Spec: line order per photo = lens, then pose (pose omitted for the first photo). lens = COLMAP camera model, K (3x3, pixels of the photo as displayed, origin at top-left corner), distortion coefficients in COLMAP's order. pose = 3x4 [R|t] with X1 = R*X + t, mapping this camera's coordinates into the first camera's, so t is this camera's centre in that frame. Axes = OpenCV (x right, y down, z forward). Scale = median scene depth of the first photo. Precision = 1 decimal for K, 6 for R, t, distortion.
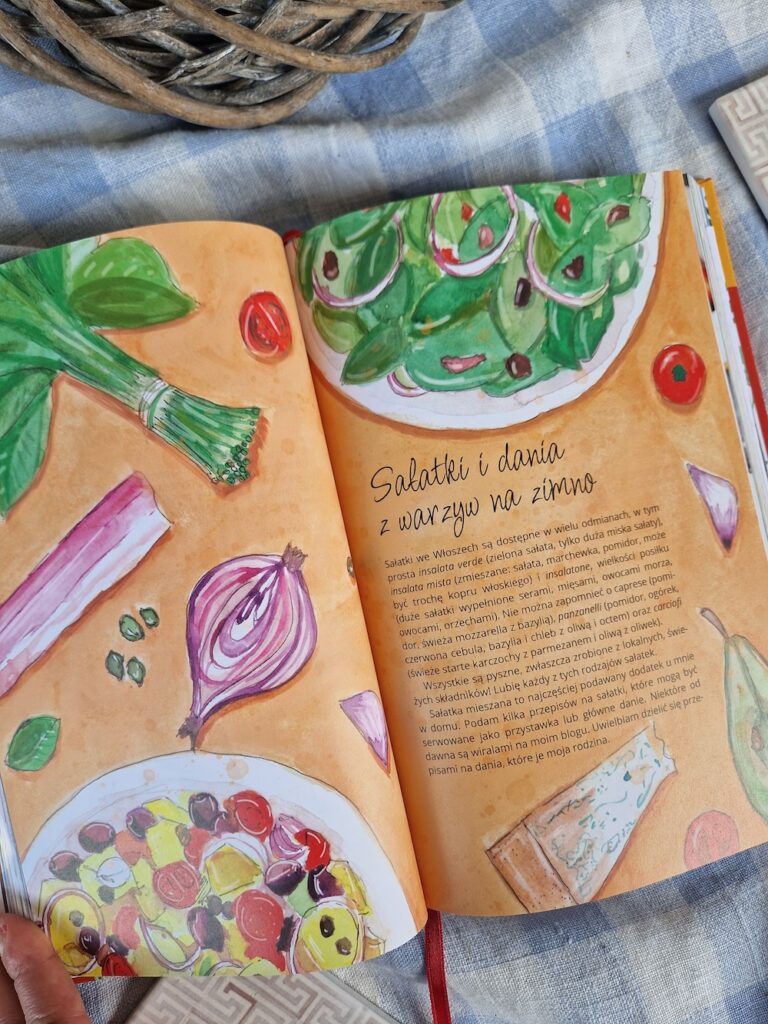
lens RADIAL K [[692.7, 0, 384.0], [0, 692.7, 512.0], [0, 0, 1]] dist [0.004591, -0.052656]
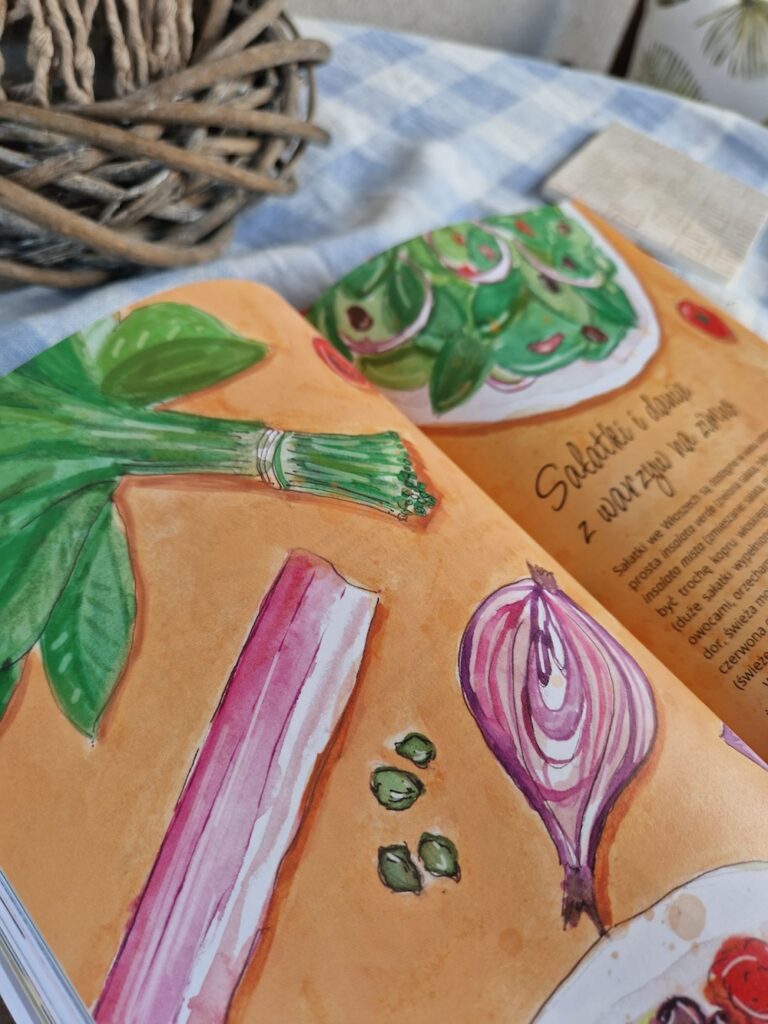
lens RADIAL K [[708.4, 0, 364.7], [0, 708.4, 534.5], [0, 0, 1]] dist [0.003655, -0.050022]
pose [[0.860770, -0.360972, 0.358851, -0.505048], [0.486711, 0.790040, -0.372758, 0.201925], [-0.148951, 0.495516, 0.855732, 0.383118]]
